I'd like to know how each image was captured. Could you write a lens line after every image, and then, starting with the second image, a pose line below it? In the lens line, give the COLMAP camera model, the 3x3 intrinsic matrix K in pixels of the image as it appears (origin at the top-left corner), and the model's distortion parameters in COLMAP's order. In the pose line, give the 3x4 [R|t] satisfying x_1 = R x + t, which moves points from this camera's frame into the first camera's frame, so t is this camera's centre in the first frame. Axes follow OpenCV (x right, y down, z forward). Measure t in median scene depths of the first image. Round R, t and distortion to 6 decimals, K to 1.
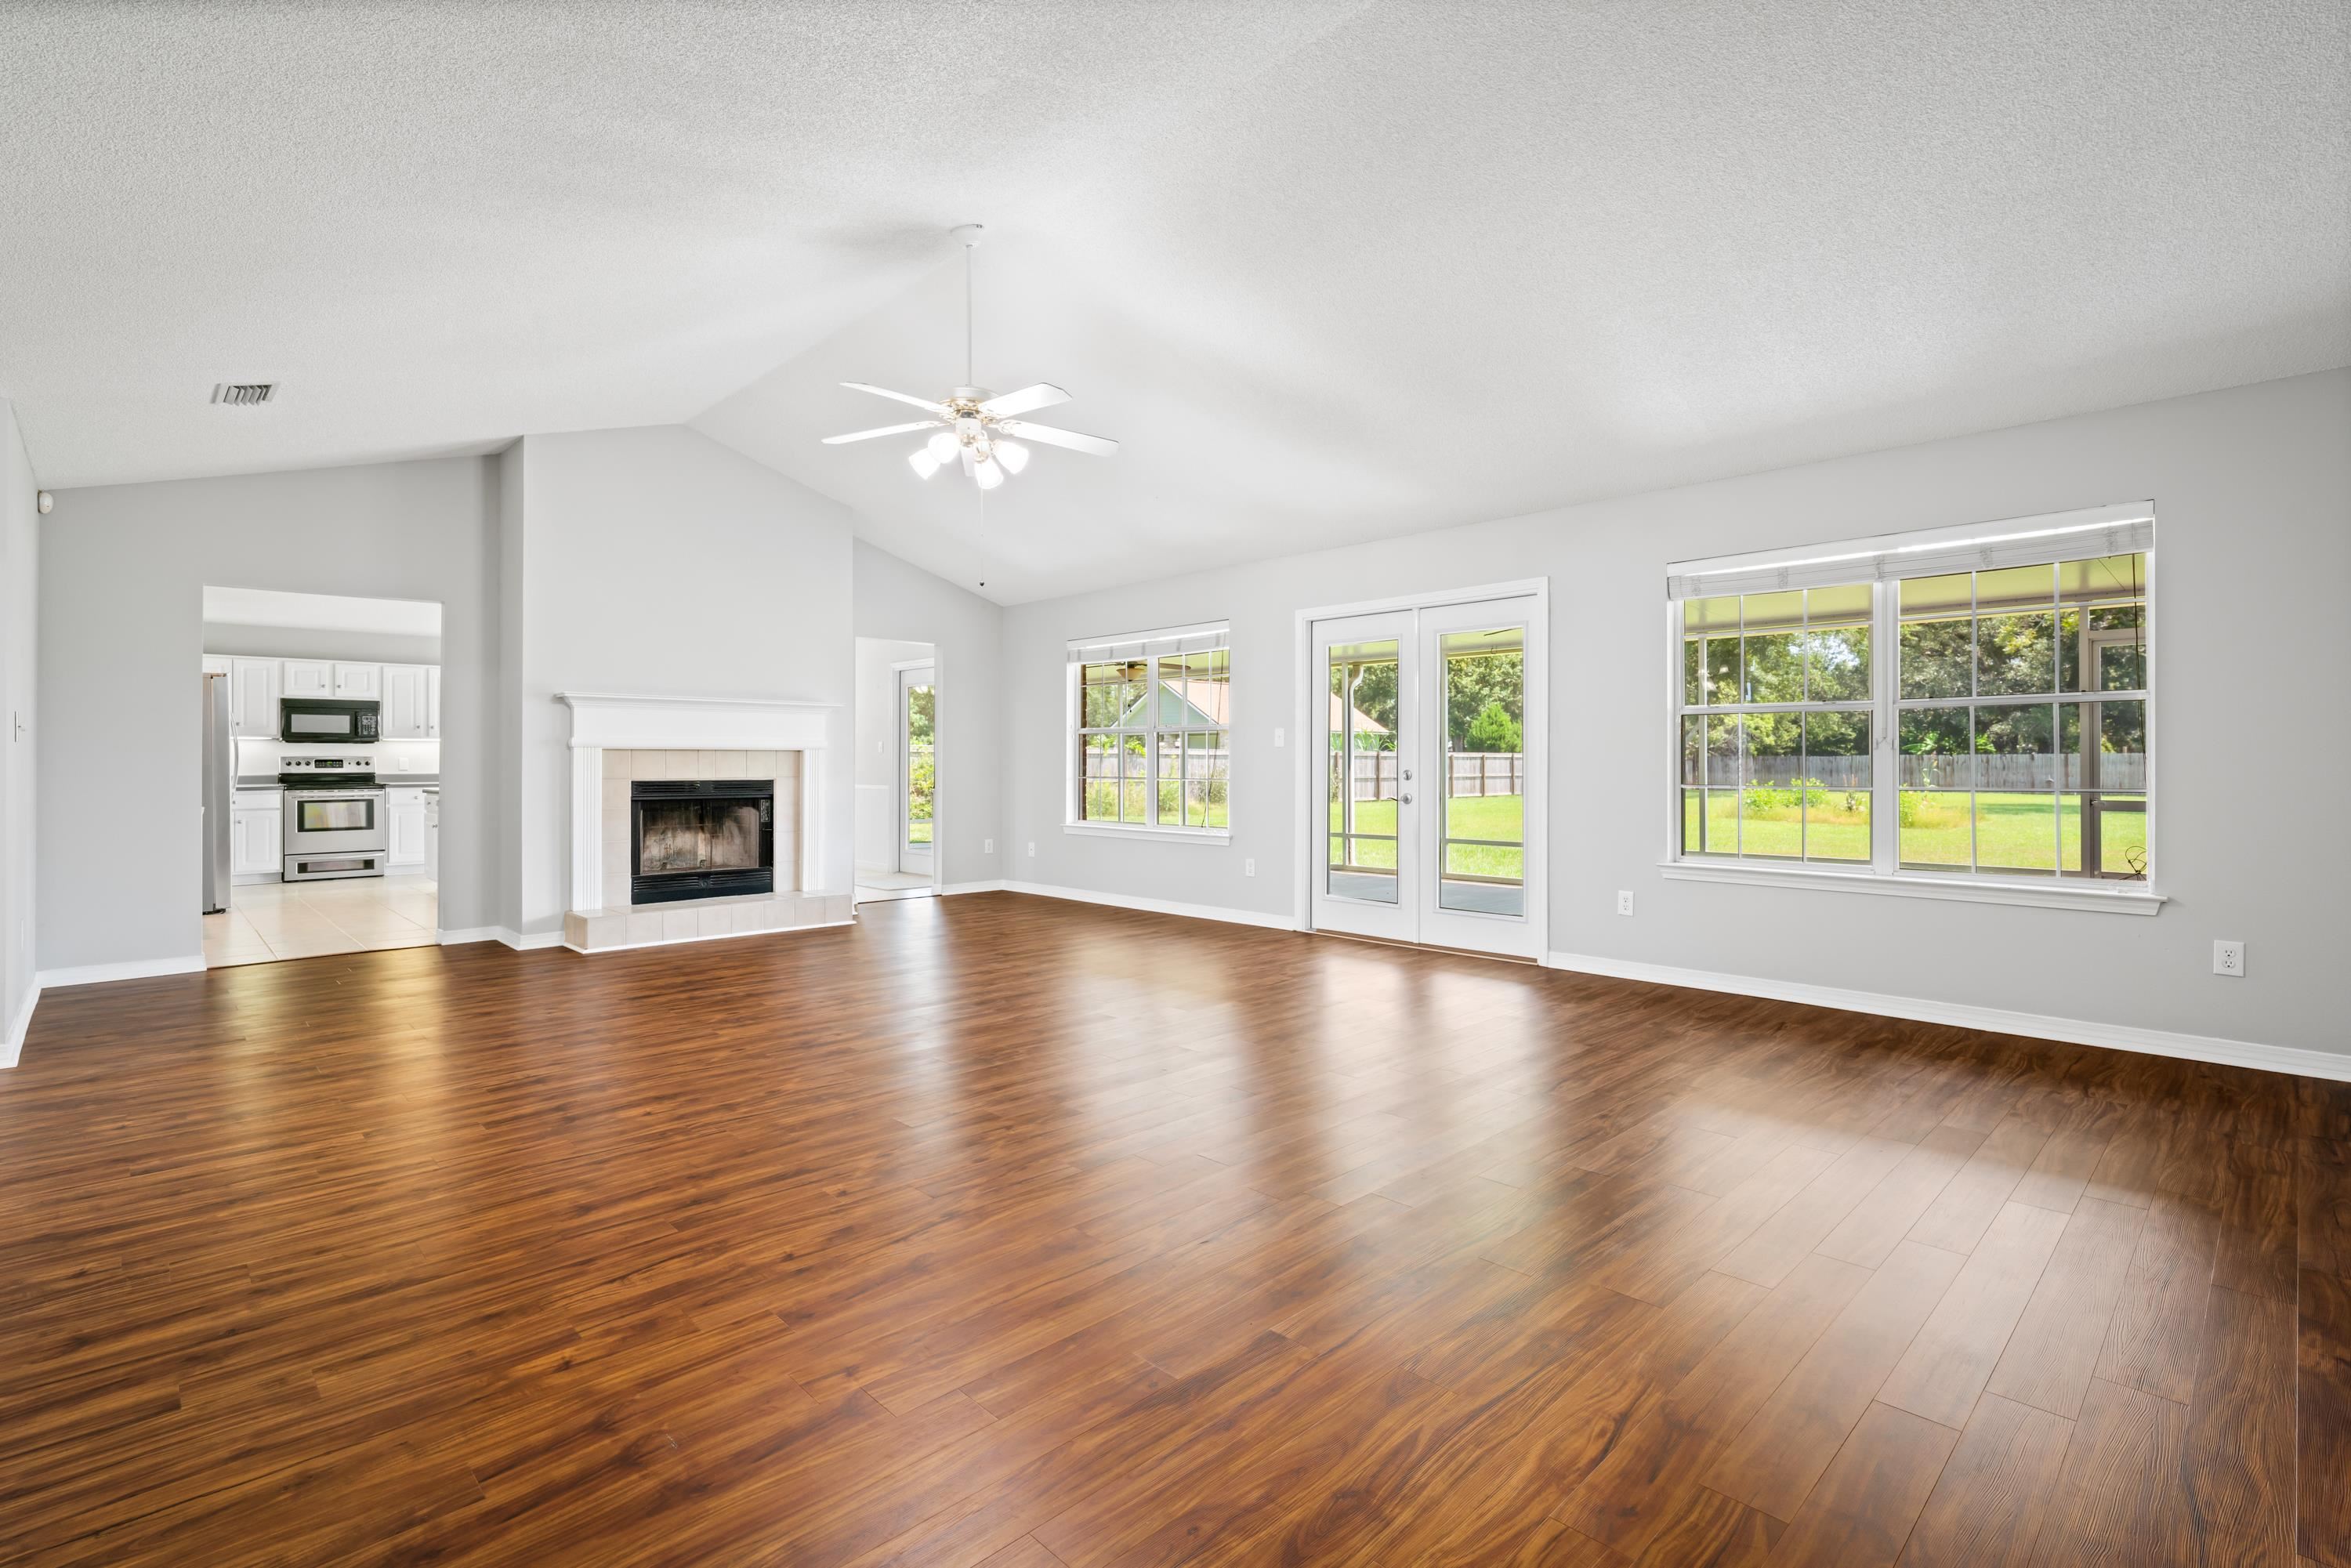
lens RADIAL K [[1080.2, 0, 1168.7], [0, 1080.2, 762.9], [0, 0, 1]] dist [-0.003378, 0.000901]
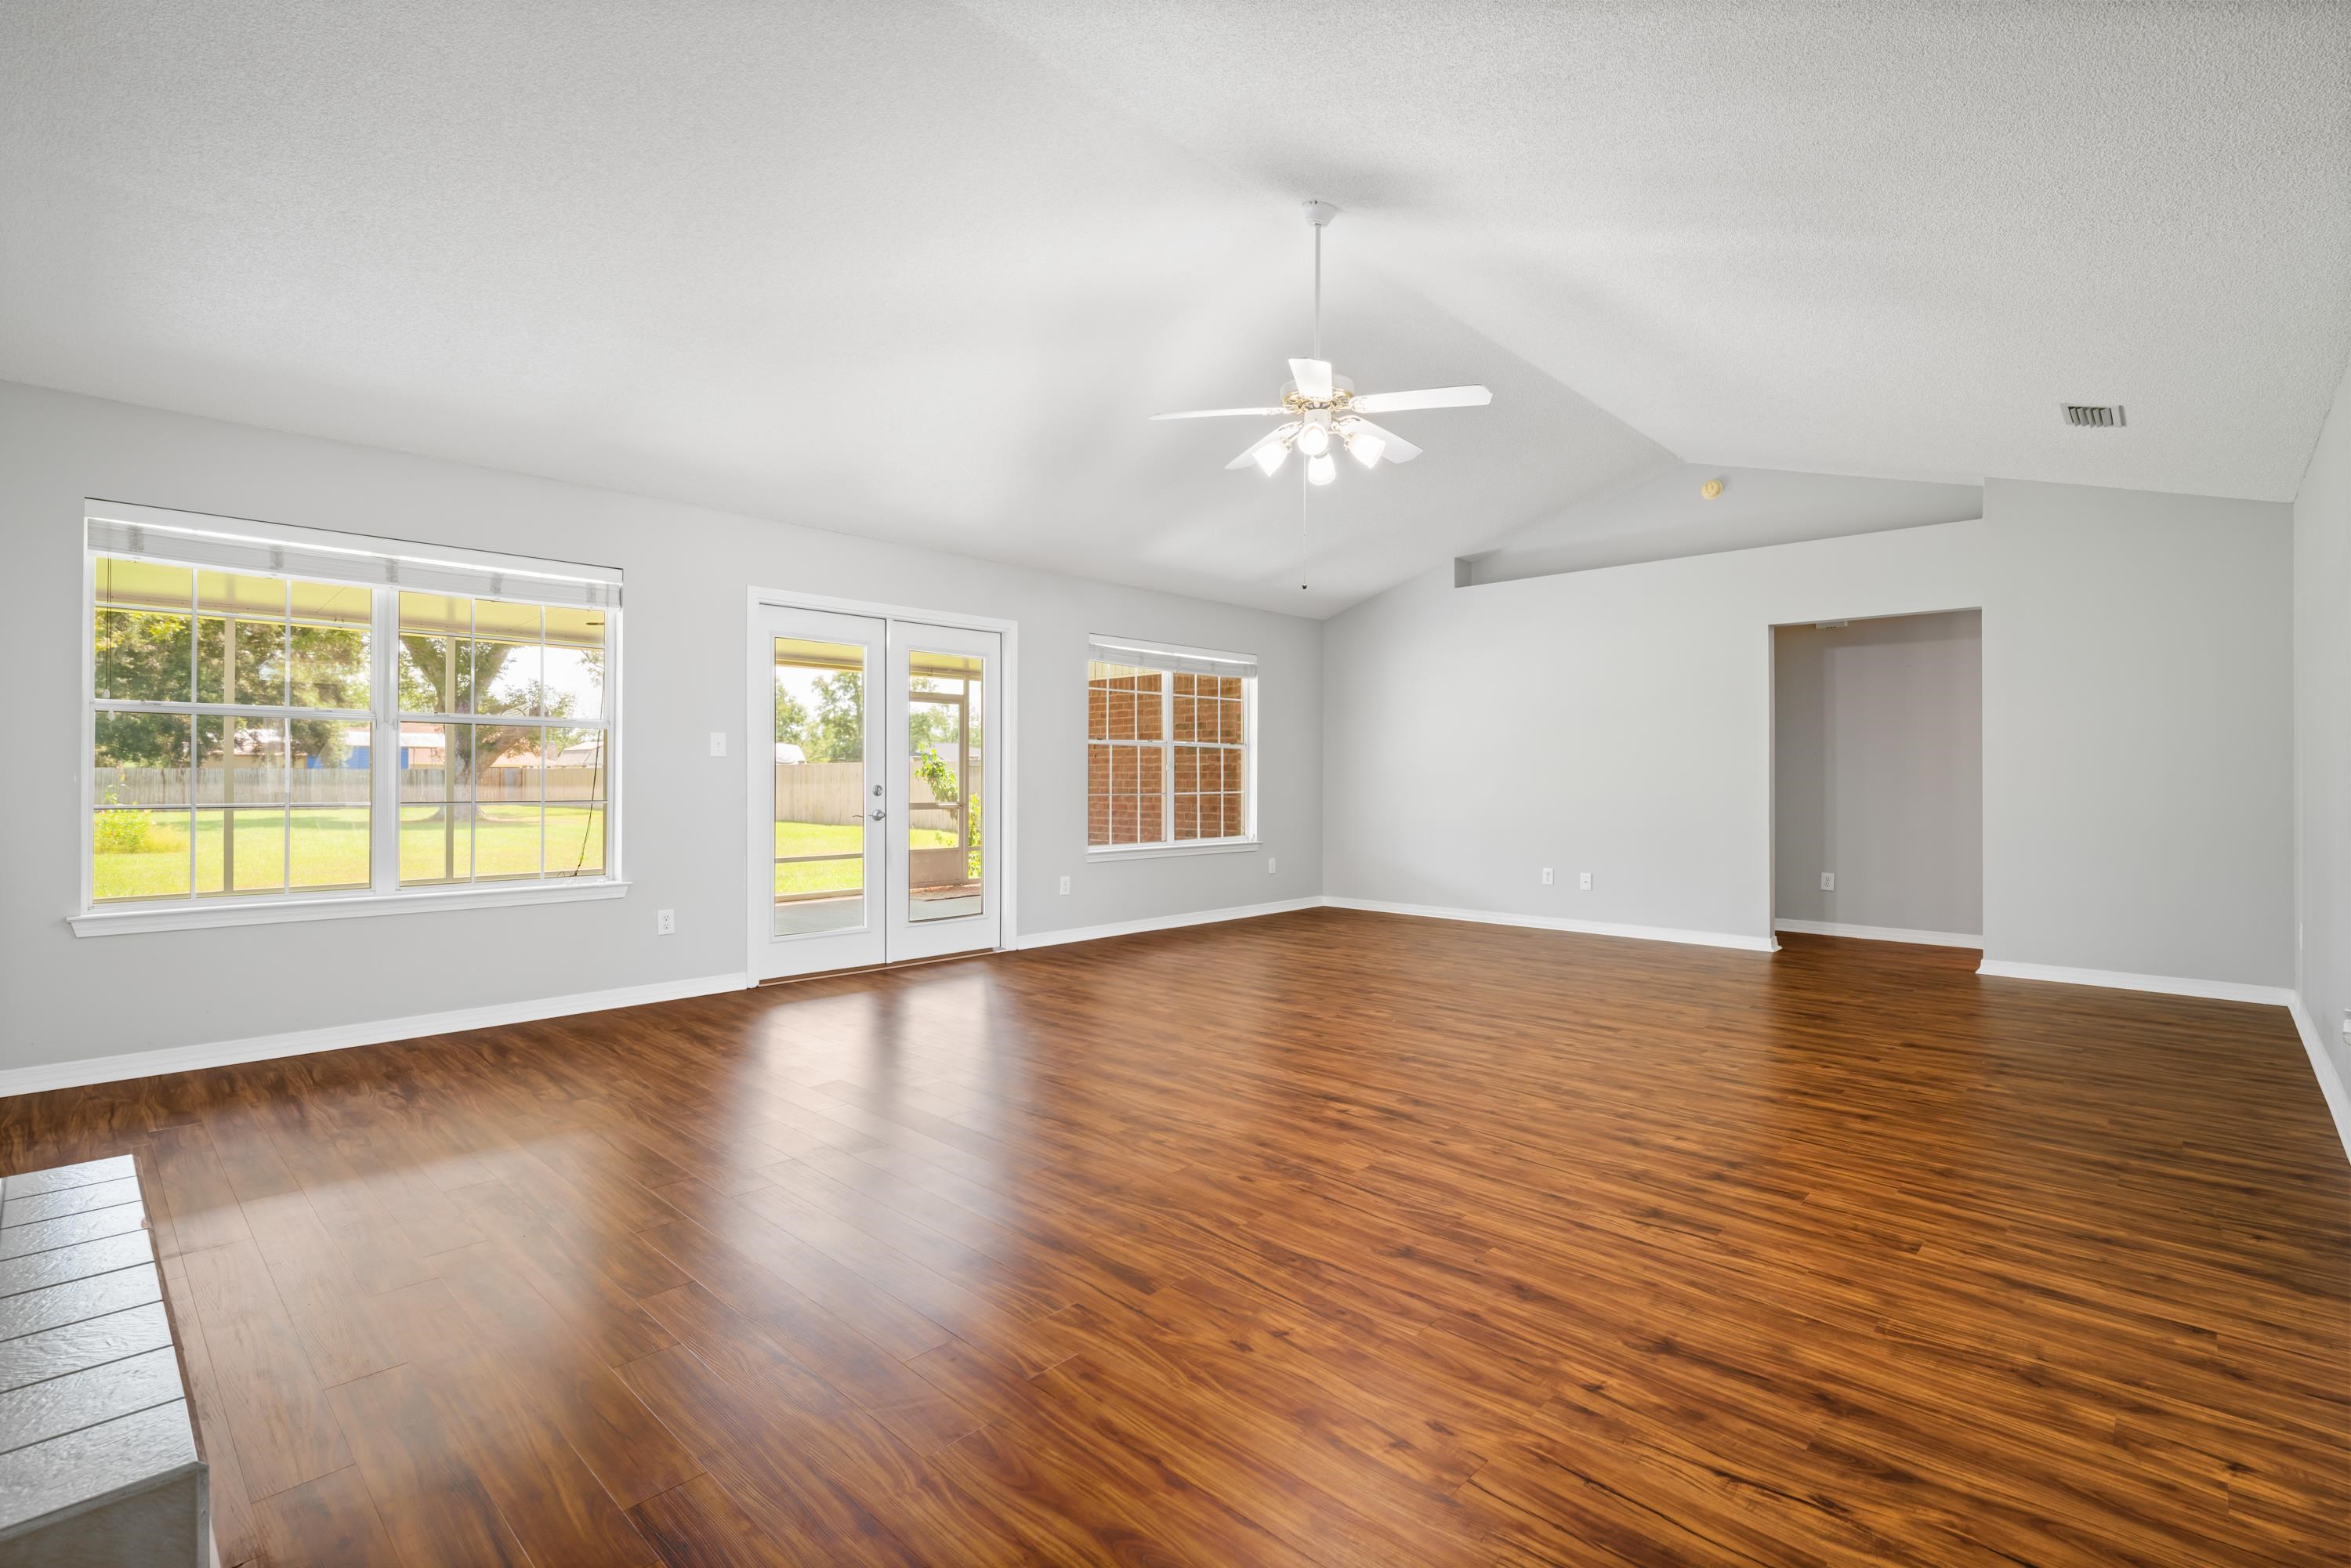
lens RADIAL K [[1080.2, 0, 1170.6], [0, 1080.2, 775.2], [0, 0, 1]] dist [-0.003378, 0.000901]
pose [[-0.039994, 0.005189, 0.999186, -1.619147], [-0.002453, 0.999983, -0.005291, 0.005150], [-0.999197, -0.002663, -0.039981, 1.688460]]
